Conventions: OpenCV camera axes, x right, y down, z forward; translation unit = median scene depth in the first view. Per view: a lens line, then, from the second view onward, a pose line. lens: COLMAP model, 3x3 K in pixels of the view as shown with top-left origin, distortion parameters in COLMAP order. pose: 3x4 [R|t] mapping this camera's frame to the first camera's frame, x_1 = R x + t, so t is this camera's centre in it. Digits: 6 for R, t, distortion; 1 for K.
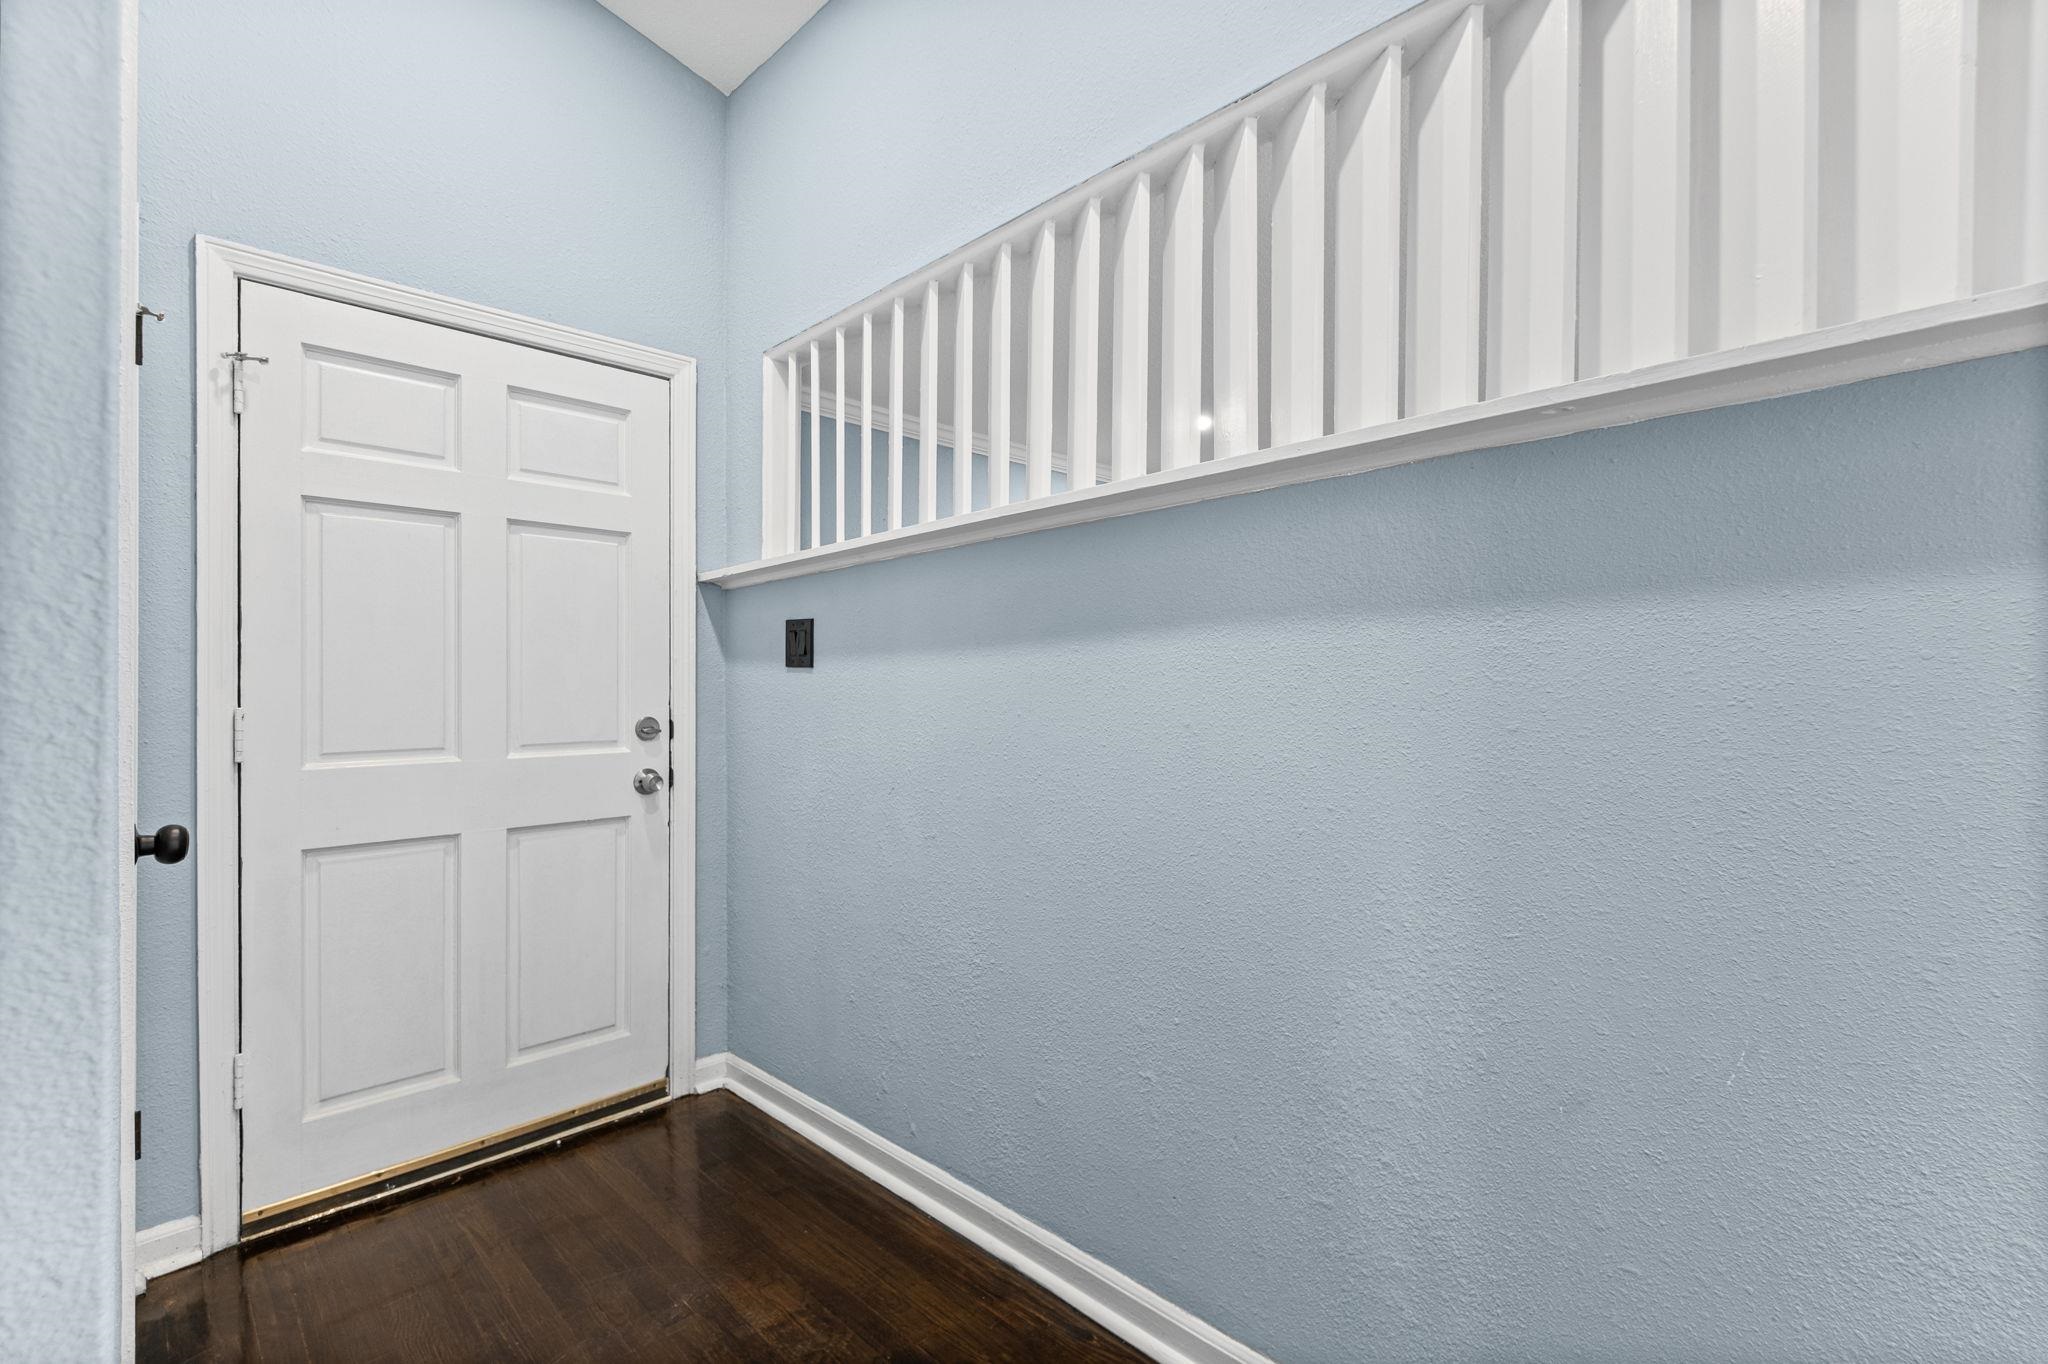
lens RADIAL K [[909.6, 0, 1026.1], [0, 909.6, 686.6], [0, 0, 1]] dist [0.009510, -0.005485]
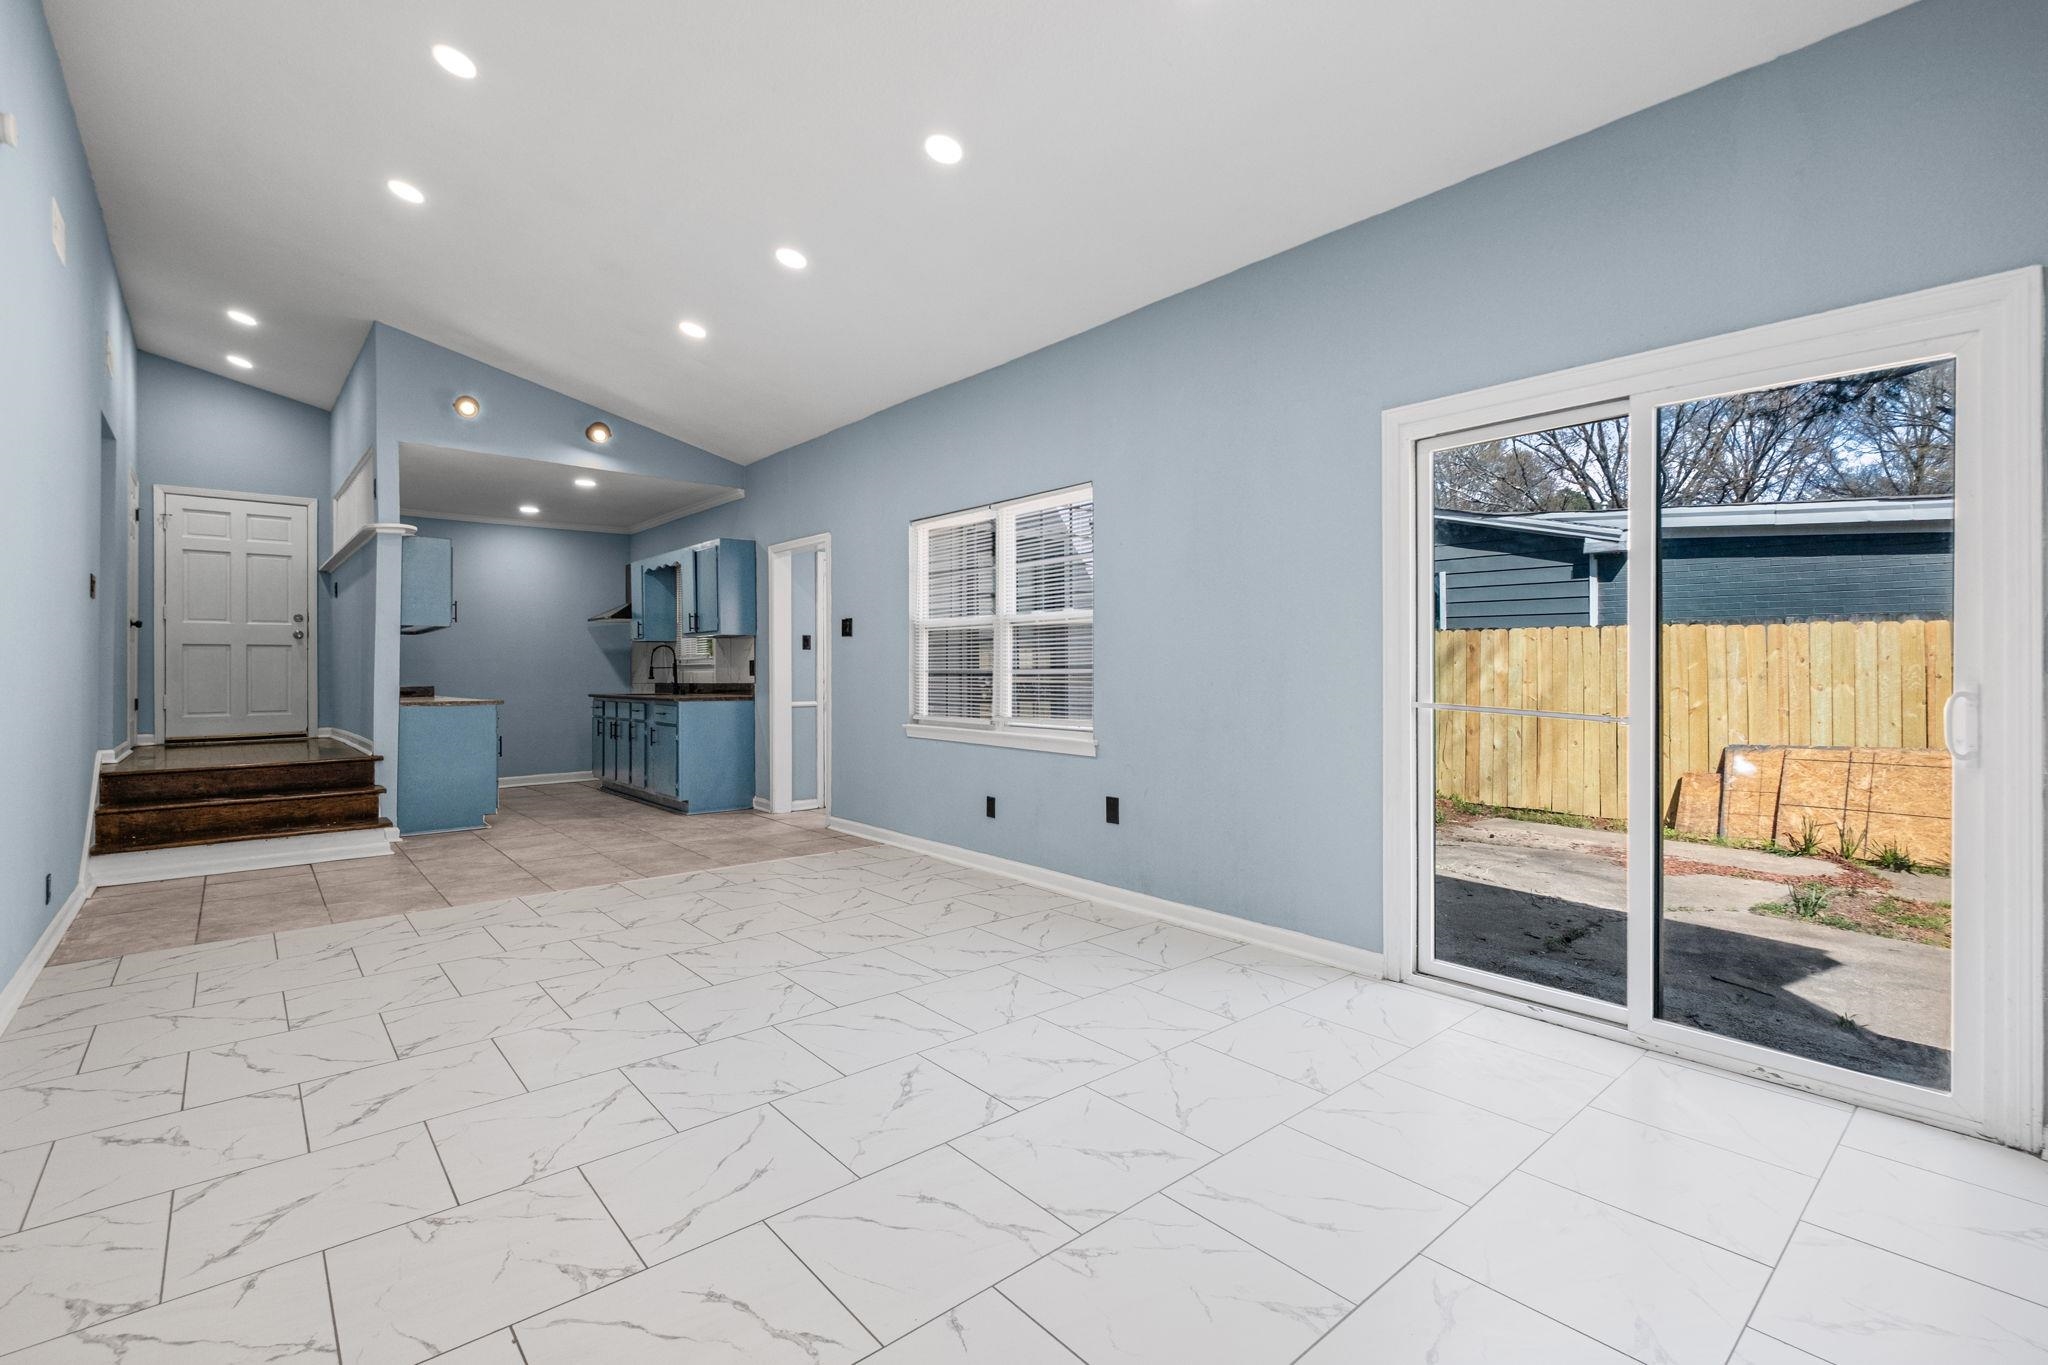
lens RADIAL K [[909.6, 0, 979.1], [0, 909.6, 669.7], [0, 0, 1]] dist [0.009510, -0.005485]
pose [[0.995792, -0.013722, -0.090607, 2.224744], [0.012715, 0.999851, -0.011683, 0.294882], [0.090754, 0.010482, 0.995818, -1.933479]]
